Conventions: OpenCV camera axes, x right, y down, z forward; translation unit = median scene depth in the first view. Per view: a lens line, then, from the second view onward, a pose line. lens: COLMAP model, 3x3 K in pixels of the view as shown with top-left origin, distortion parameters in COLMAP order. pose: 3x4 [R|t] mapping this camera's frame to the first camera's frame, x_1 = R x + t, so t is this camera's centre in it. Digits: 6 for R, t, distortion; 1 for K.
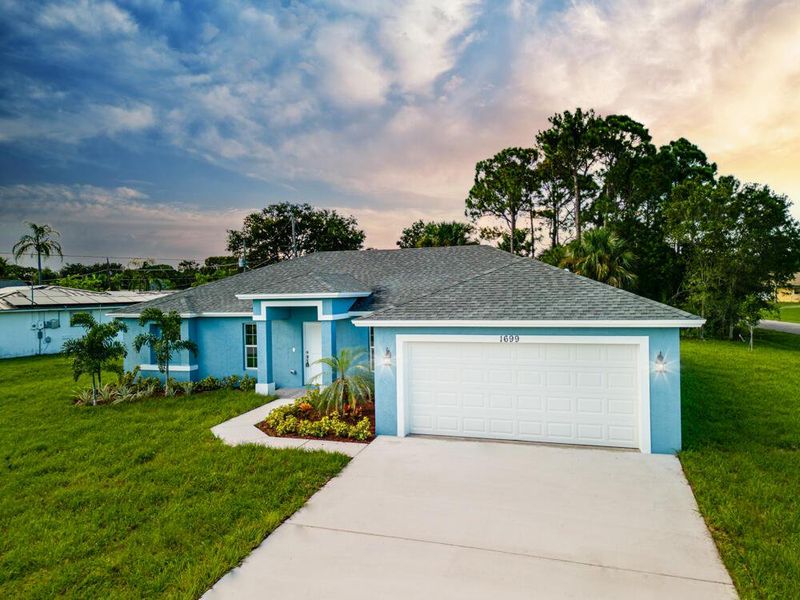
lens RADIAL K [[540.1, 0, 398.1], [0, 540.1, 325.0], [0, 0, 1]] dist [0.047132, -0.037630]
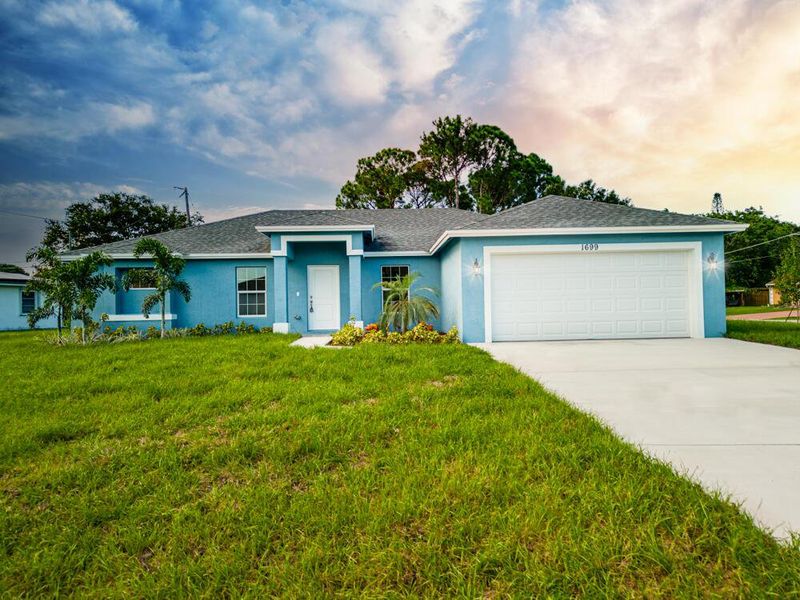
lens RADIAL K [[540.1, 0, 406.3], [0, 540.1, 300.7], [0, 0, 1]] dist [0.047132, -0.037630]
pose [[0.943263, -0.000040, 0.332047, -0.161976], [0.023876, 0.997420, -0.067704, 0.062428], [-0.331187, 0.071790, 0.940830, 0.019964]]
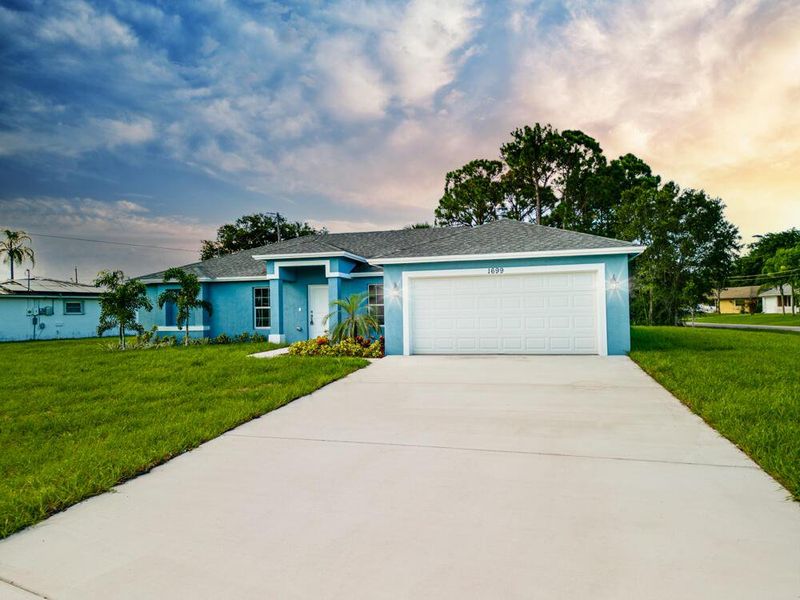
lens RADIAL K [[540.1, 0, 398.4], [0, 540.1, 301.2], [0, 0, 1]] dist [0.047132, -0.037630]
pose [[0.997914, -0.001388, 0.064536, -0.029452], [0.006568, 0.996764, -0.080120, 0.059392], [-0.064216, 0.080377, 0.994694, -0.067248]]
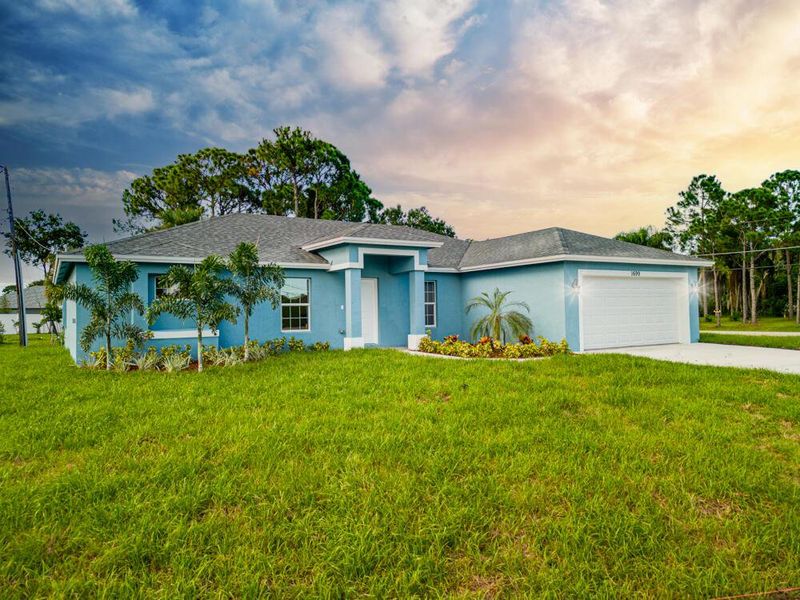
lens RADIAL K [[540.1, 0, 402.0], [0, 540.1, 302.7], [0, 0, 1]] dist [0.047132, -0.037630]
pose [[0.660829, 0.017004, 0.750344, -0.398812], [0.051877, 0.996317, -0.068266, 0.052230], [-0.748741, 0.084038, 0.657514, 0.157159]]
